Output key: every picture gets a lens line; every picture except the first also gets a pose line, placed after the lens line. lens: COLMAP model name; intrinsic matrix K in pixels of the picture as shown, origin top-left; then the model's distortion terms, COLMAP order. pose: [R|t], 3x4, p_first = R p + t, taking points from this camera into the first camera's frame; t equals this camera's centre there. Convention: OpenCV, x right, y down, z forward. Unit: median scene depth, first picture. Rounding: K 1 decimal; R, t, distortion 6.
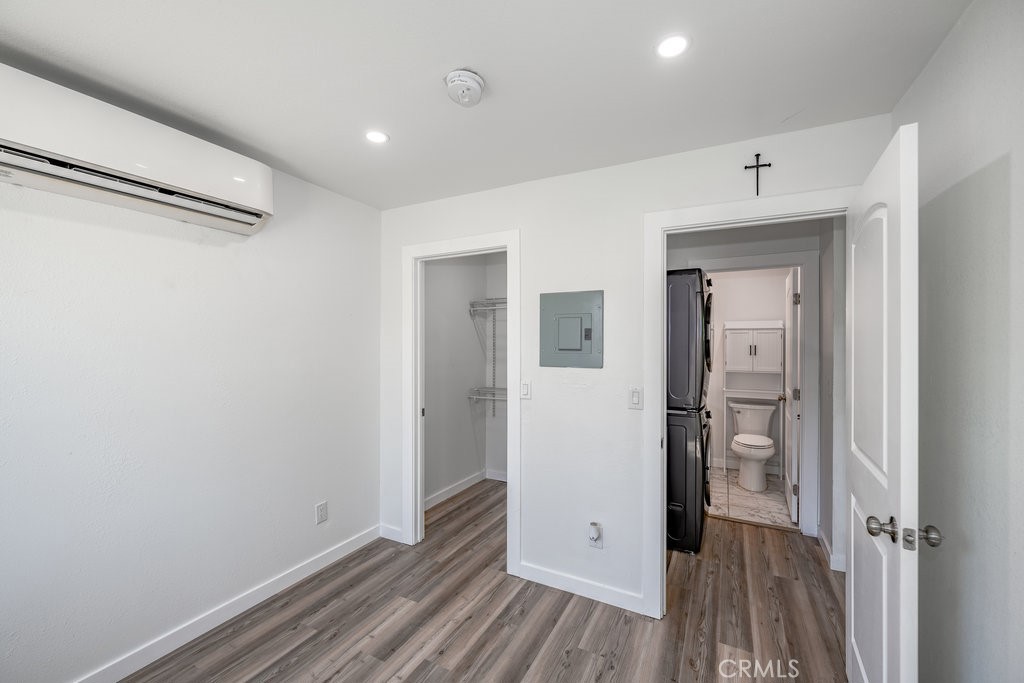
lens RADIAL K [[404.5, 0, 512.0], [0, 404.5, 341.5], [0, 0, 1]] dist [0.000147, 0.000046]
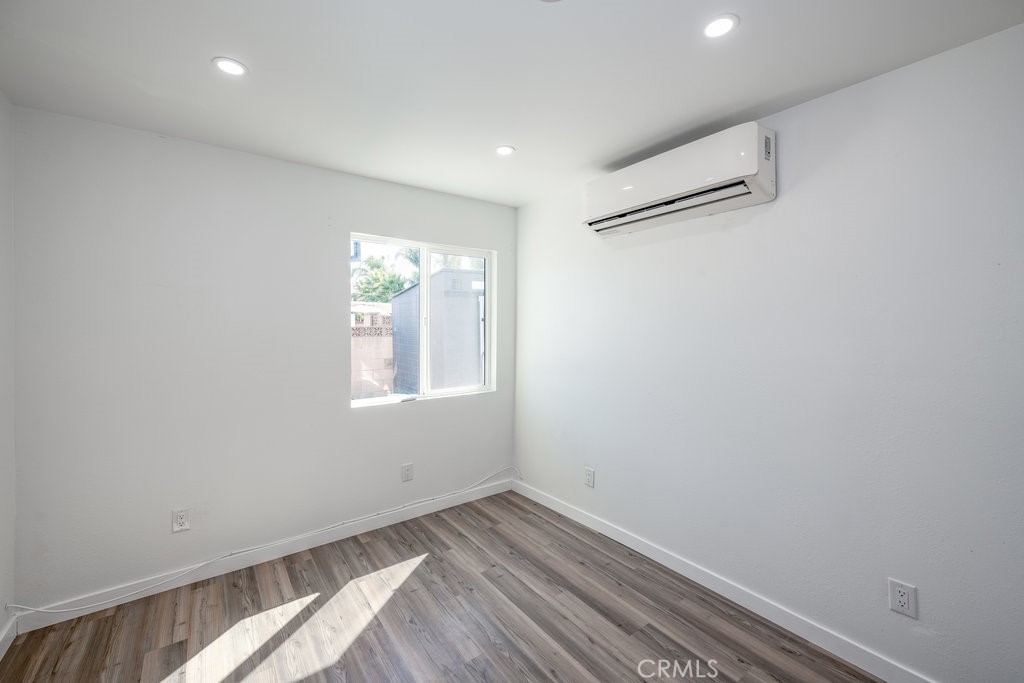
lens RADIAL K [[416.4, 0, 511.0], [0, 416.4, 325.1], [0, 0, 1]] dist [-0.000065, 0.000009]
pose [[-0.418762, 0.010327, -0.908037, 0.463647], [0.001370, 0.999941, 0.010740, -0.002851], [0.908095, 0.003254, -0.418751, 0.960162]]
